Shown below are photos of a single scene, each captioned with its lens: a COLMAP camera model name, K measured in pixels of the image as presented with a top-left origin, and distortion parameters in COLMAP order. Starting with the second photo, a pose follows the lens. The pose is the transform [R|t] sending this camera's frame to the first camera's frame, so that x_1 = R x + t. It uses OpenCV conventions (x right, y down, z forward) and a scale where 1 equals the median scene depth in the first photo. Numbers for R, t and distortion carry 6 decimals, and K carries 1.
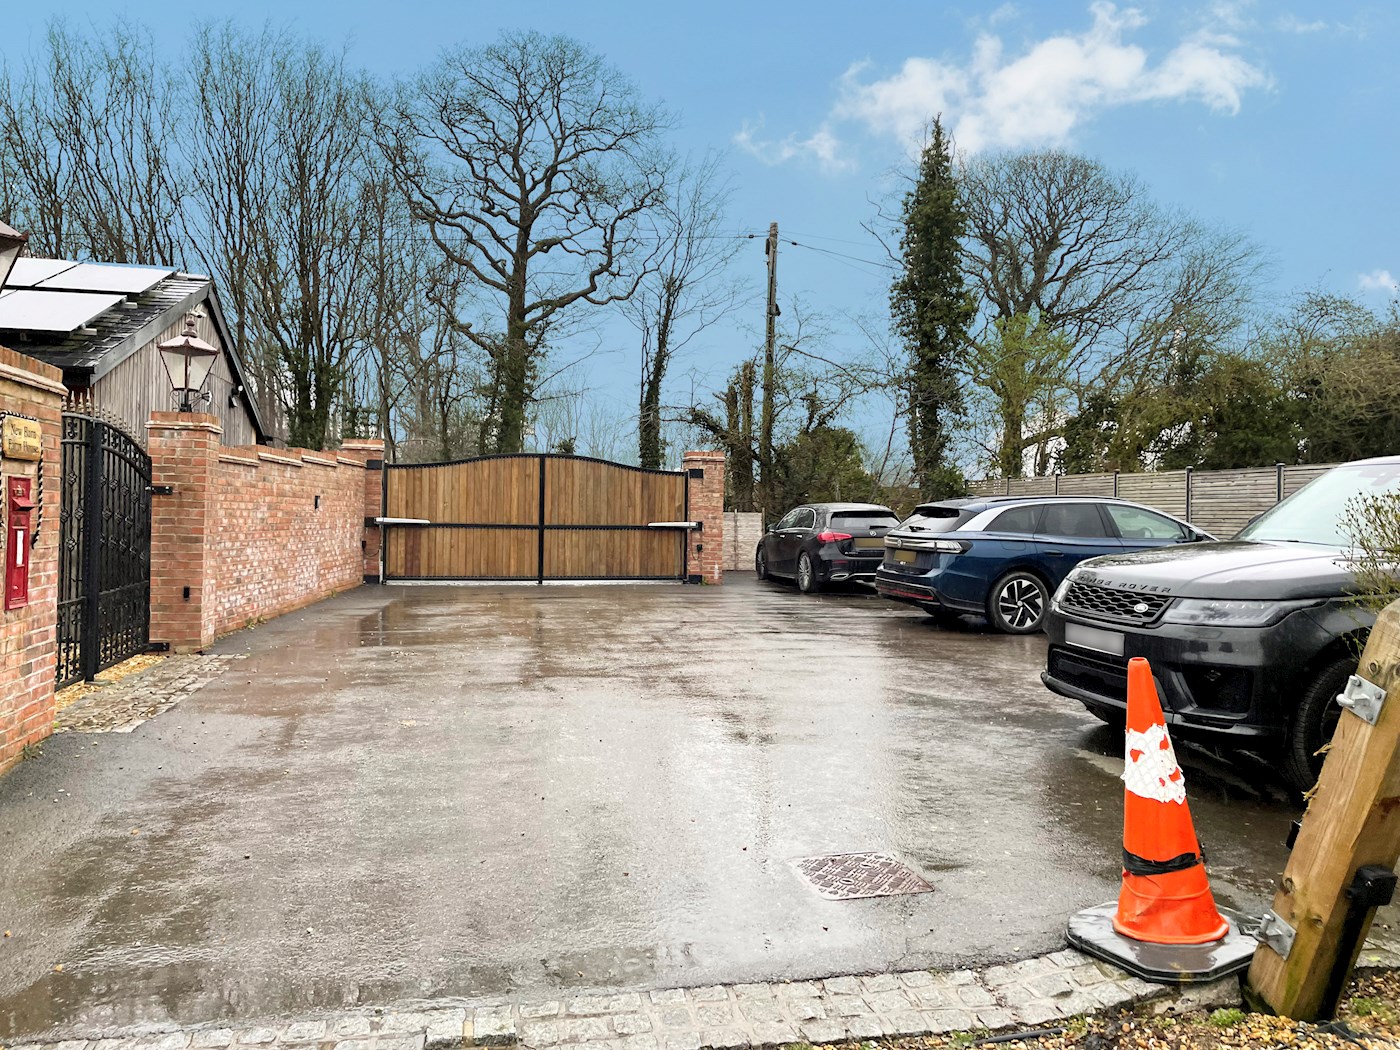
lens RADIAL K [[1045.8, 0, 702.1], [0, 1045.8, 514.8], [0, 0, 1]] dist [0.066078, -0.083501]
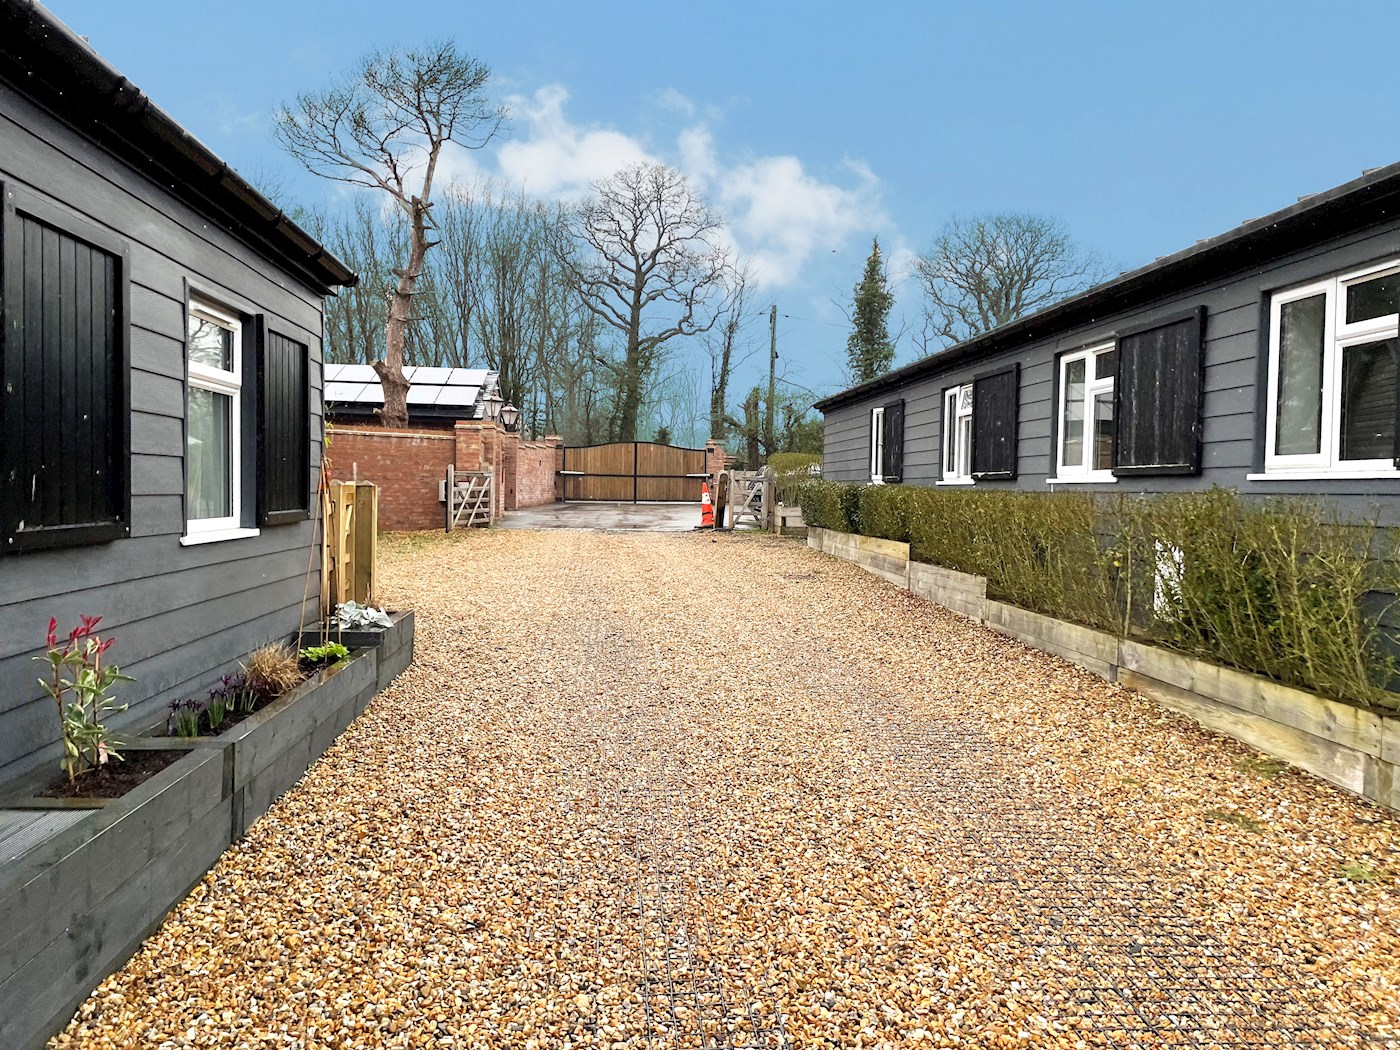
lens RADIAL K [[1045.8, 0, 702.7], [0, 1045.8, 528.0], [0, 0, 1]] dist [0.066078, -0.083501]
pose [[0.992168, 0.007830, -0.124665, 0.127233], [-0.003038, 0.999251, 0.038587, 0.017970], [0.124874, -0.037906, 0.991448, -0.560657]]
